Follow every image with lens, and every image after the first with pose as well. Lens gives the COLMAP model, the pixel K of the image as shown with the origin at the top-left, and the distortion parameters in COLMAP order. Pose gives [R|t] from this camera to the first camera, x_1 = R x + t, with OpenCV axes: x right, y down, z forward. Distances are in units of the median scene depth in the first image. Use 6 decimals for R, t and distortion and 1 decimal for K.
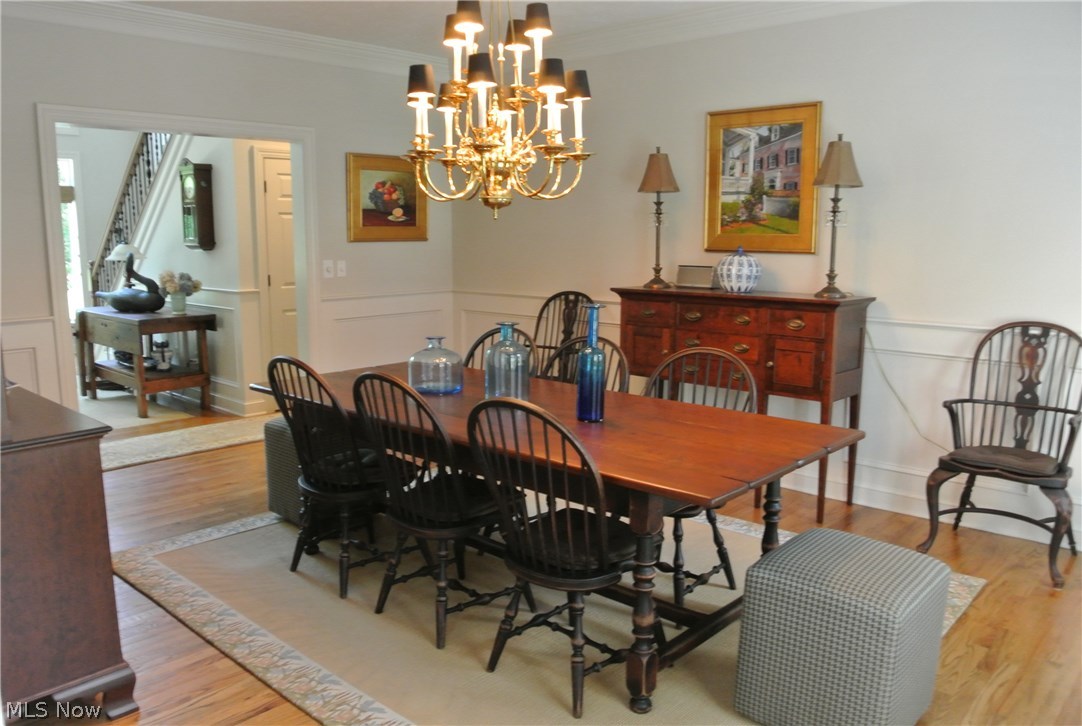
lens RADIAL K [[894.5, 0, 541.0], [0, 894.5, 363.0], [0, 0, 1]] dist [-0.223148, 0.000042]
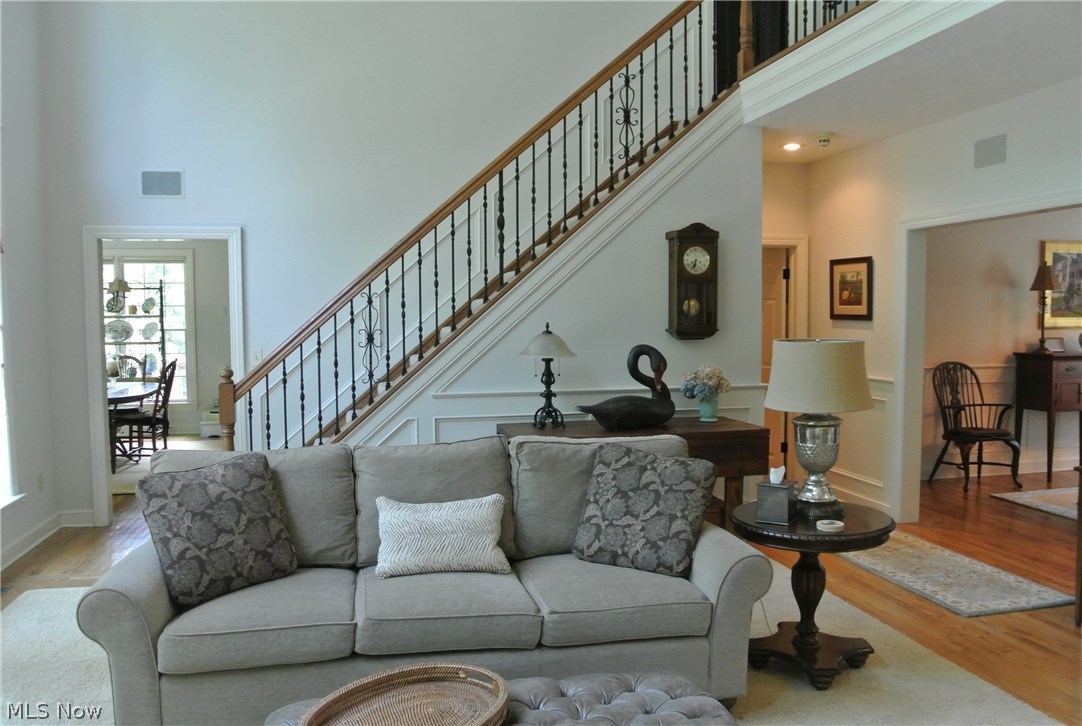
lens RADIAL K [[840.1, 0, 541.0], [0, 840.1, 363.0], [0, 0, 1]] dist [-0.097664, 0.043127]
pose [[0.609153, -0.052273, 0.791328, -1.635704], [0.113797, 0.993261, -0.021988, -0.143052], [-0.784846, 0.103445, 0.610996, 0.871244]]
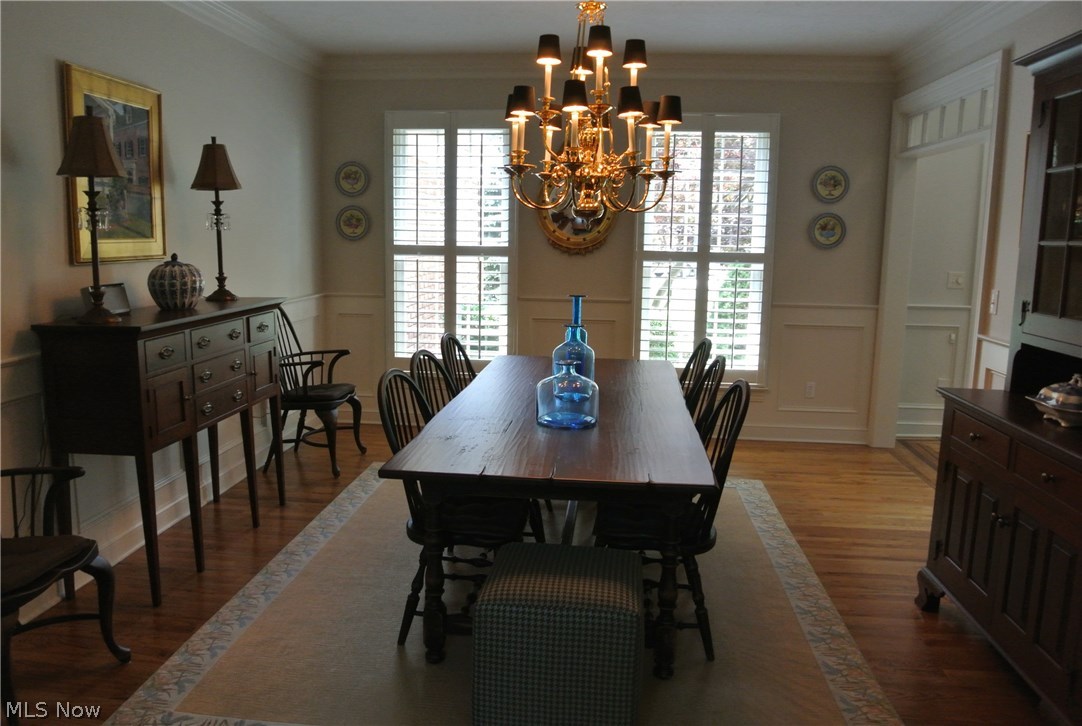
lens RADIAL K [[840.1, 0, 541.0], [0, 840.1, 363.0], [0, 0, 1]] dist [-0.097664, 0.043127]
pose [[-0.565348, -0.135700, 0.813614, -0.615192], [0.094854, 0.969136, 0.227549, -0.173482], [-0.819381, 0.205819, -0.535027, 1.131731]]
